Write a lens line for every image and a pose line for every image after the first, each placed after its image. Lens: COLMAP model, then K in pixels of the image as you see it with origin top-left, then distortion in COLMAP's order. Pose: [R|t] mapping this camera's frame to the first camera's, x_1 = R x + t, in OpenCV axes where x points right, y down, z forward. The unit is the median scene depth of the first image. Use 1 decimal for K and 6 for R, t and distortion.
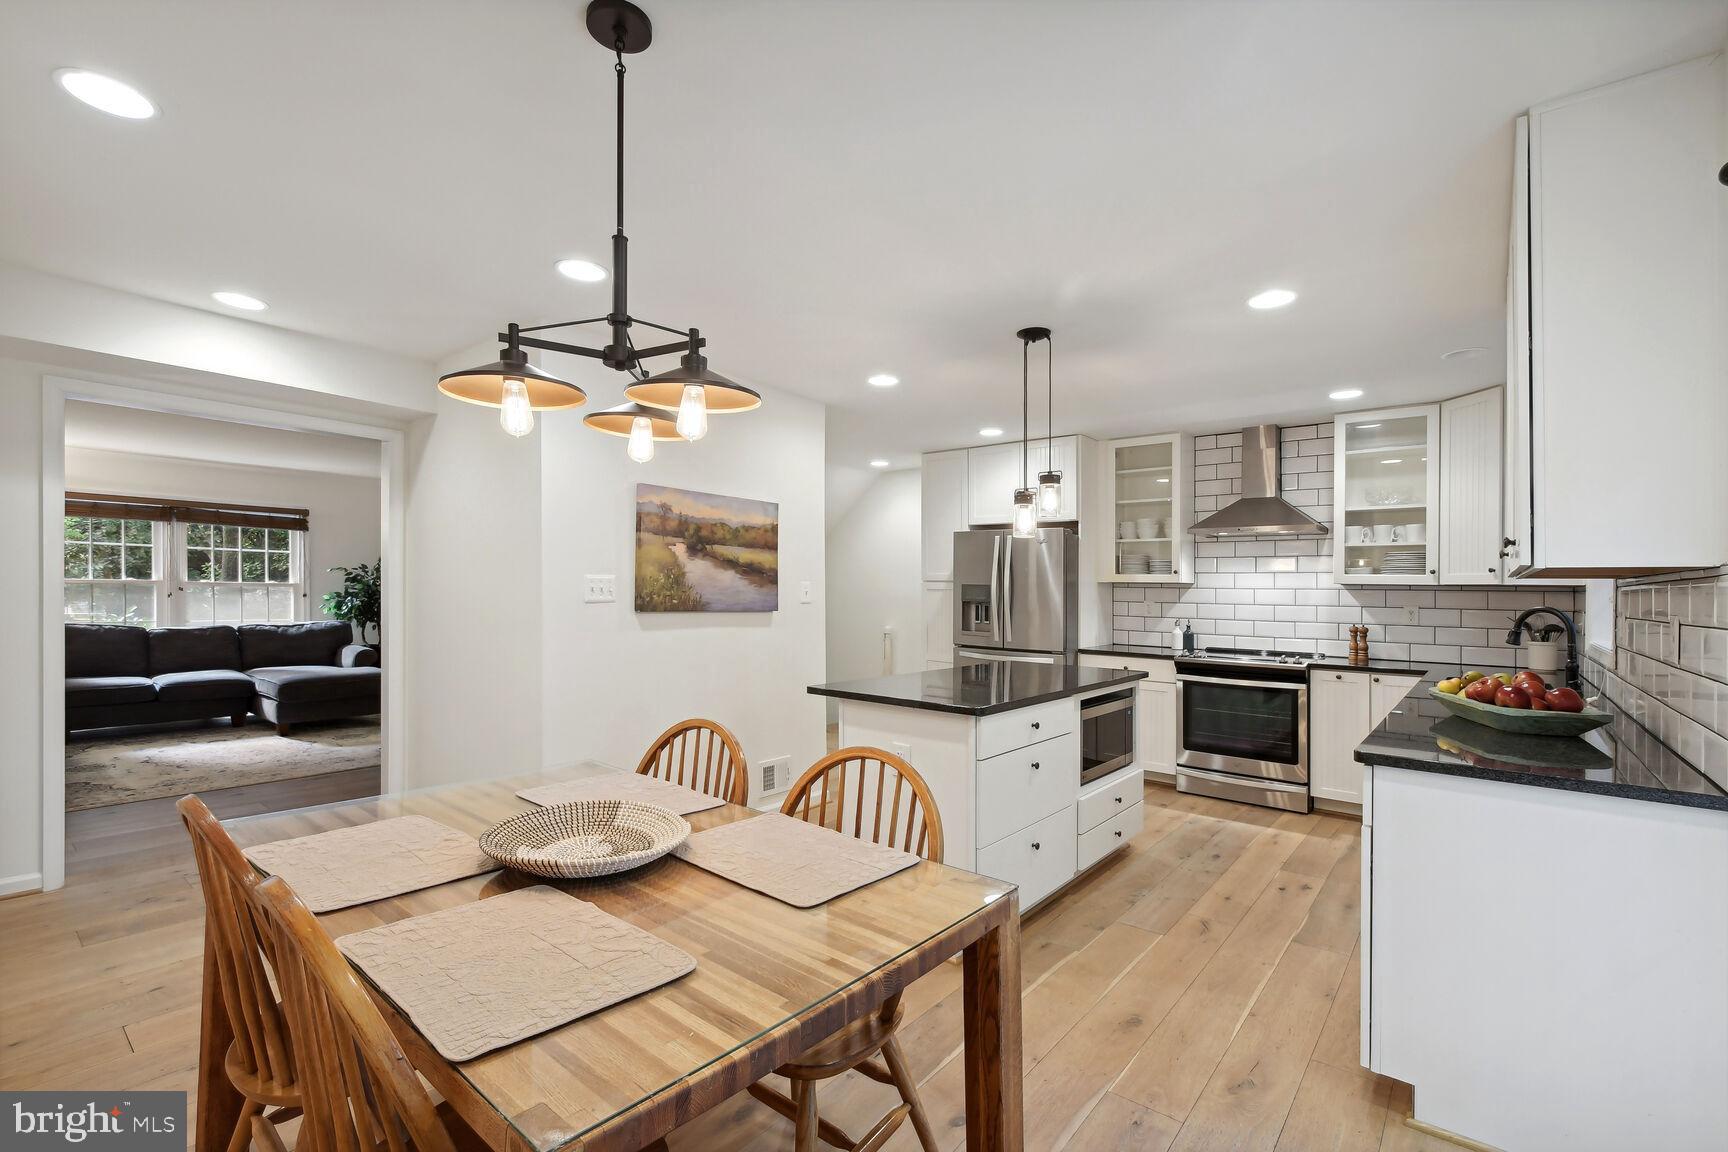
lens RADIAL K [[771.6, 0, 852.1], [0, 771.6, 576.1], [0, 0, 1]] dist [0.009596, -0.005911]
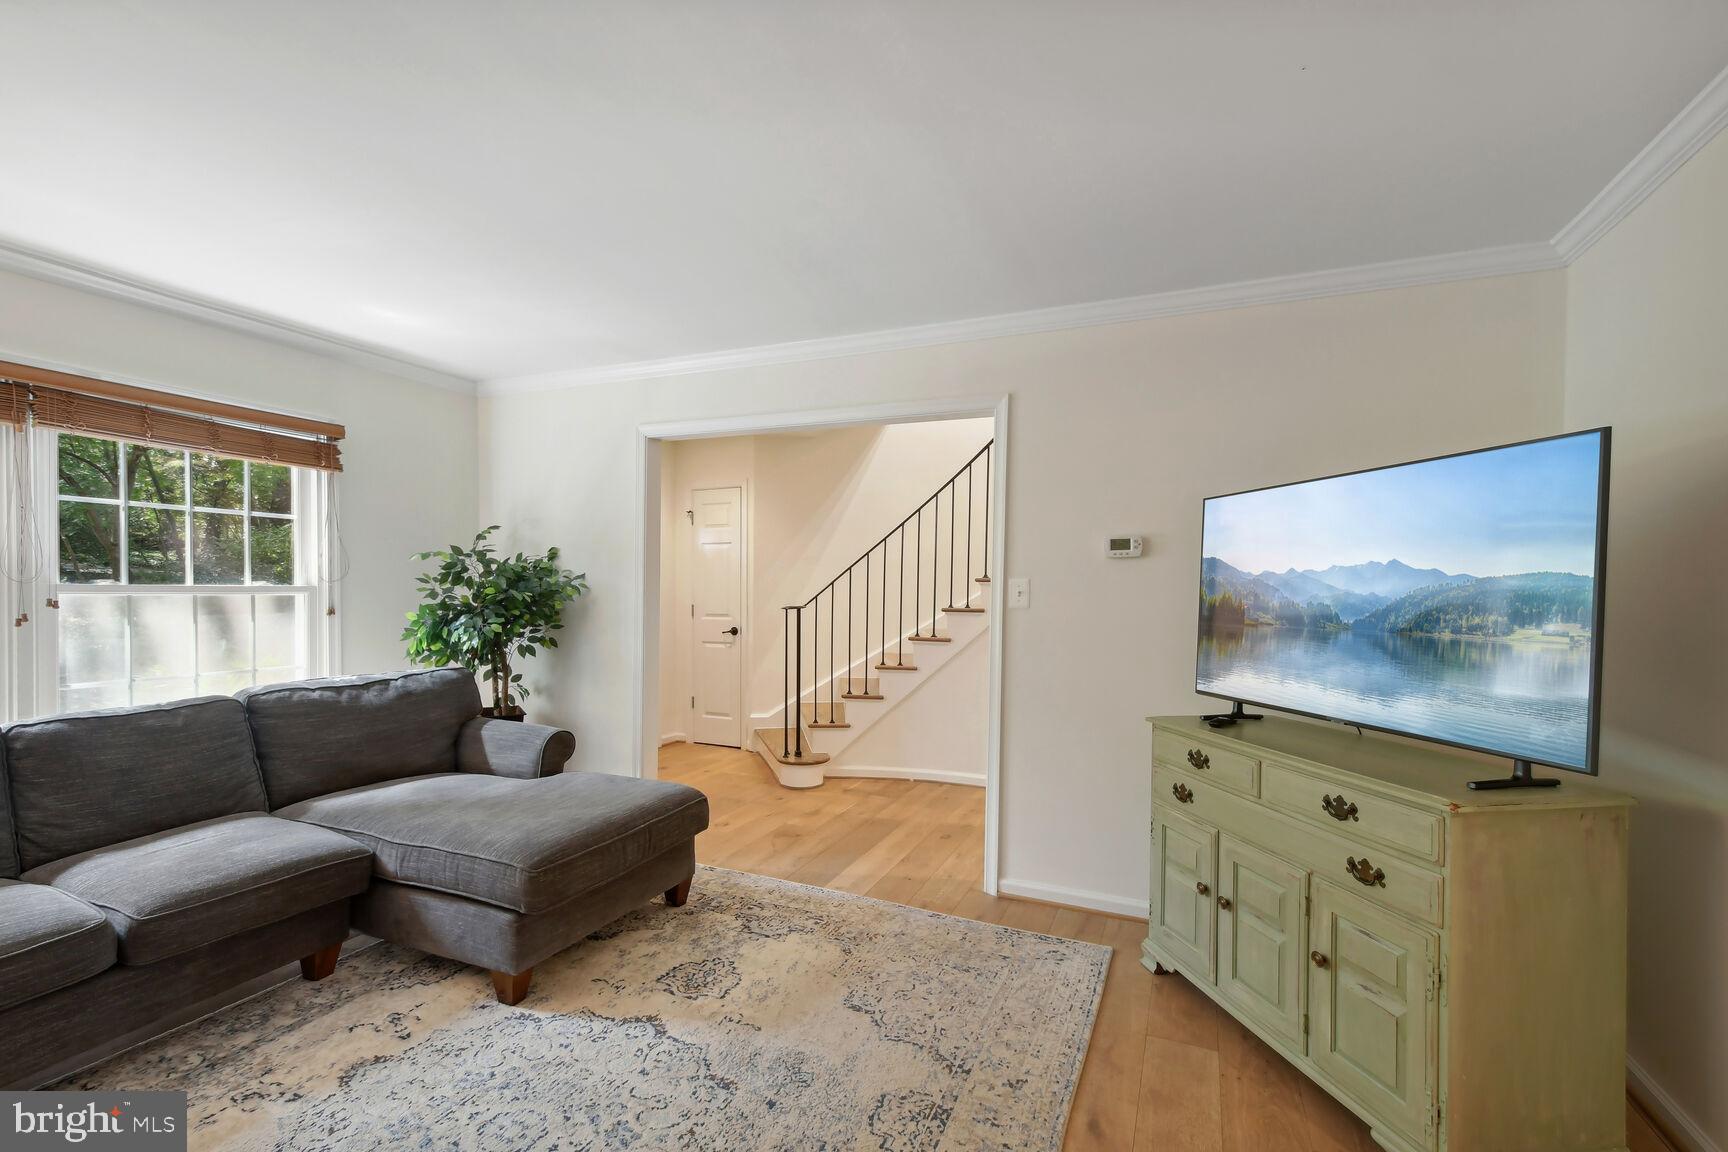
lens RADIAL K [[771.6, 0, 869.2], [0, 771.6, 589.1], [0, 0, 1]] dist [0.009596, -0.005911]
pose [[0.955860, -0.006663, 0.293746, -1.092738], [-0.000470, 0.999707, 0.024206, -0.000784], [-0.293821, -0.023276, 0.955577, 0.956237]]
